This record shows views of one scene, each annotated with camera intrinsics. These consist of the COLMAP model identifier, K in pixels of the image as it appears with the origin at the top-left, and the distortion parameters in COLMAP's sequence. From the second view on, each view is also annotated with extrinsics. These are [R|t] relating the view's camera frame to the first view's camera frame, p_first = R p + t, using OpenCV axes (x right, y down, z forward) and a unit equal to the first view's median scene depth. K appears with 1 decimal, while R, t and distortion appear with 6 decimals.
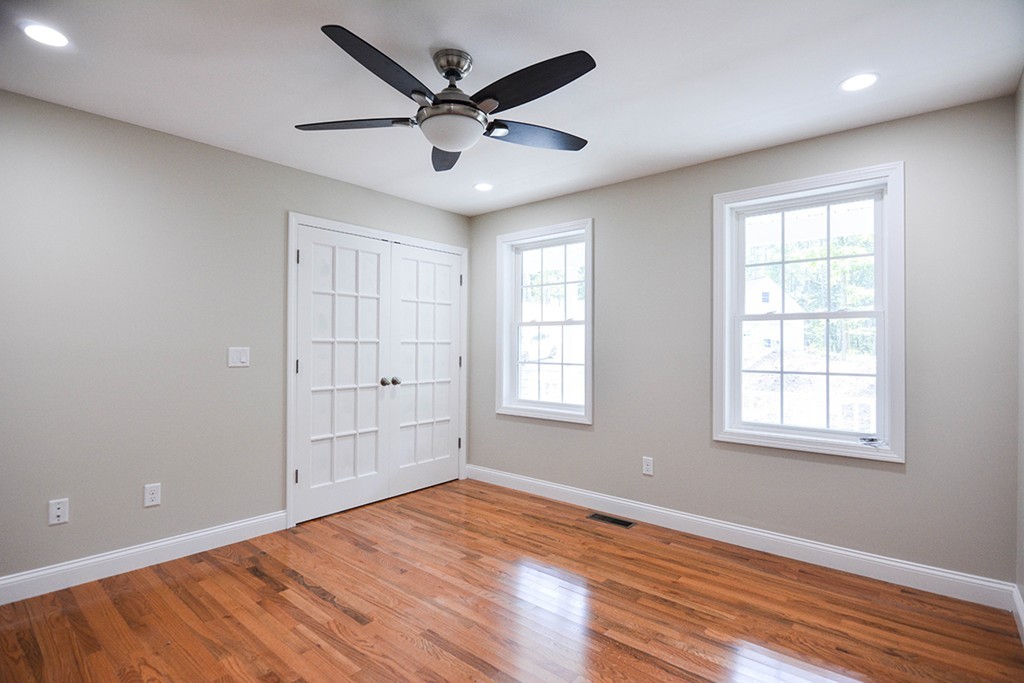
lens RADIAL K [[504.2, 0, 509.4], [0, 504.2, 339.3], [0, 0, 1]] dist [-0.003243, -0.015506]
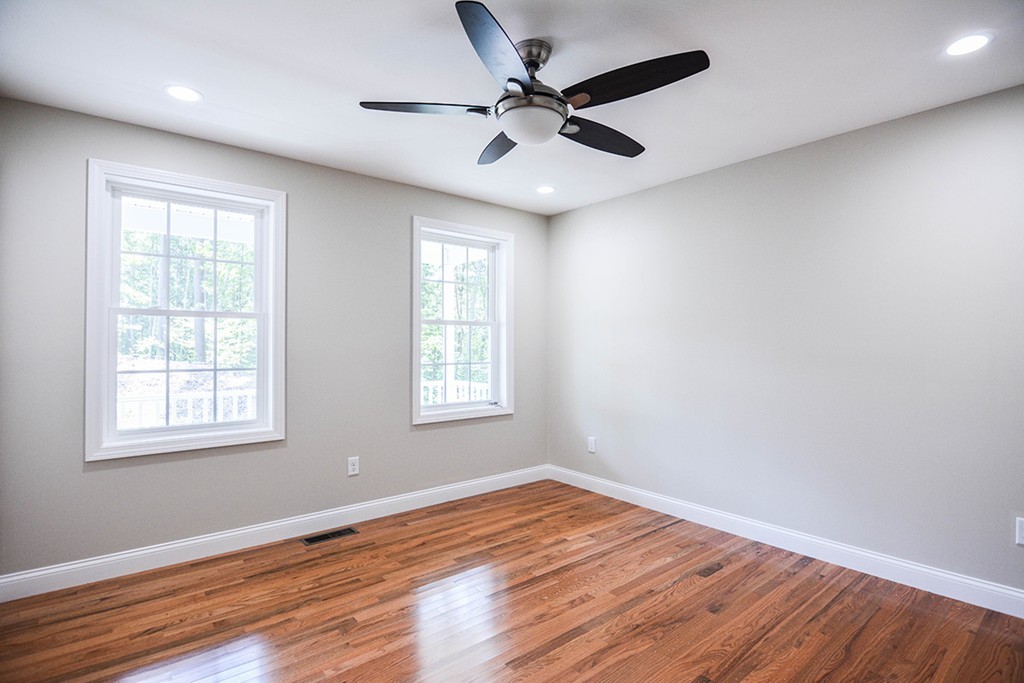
lens RADIAL K [[504.2, 0, 509.4], [0, 504.2, 339.3], [0, 0, 1]] dist [-0.003243, -0.015506]
pose [[0.160363, 0.009130, 0.987016, -0.740155], [-0.007594, 0.999939, -0.008016, 0.009382], [-0.987029, -0.006210, 0.160422, 0.611991]]
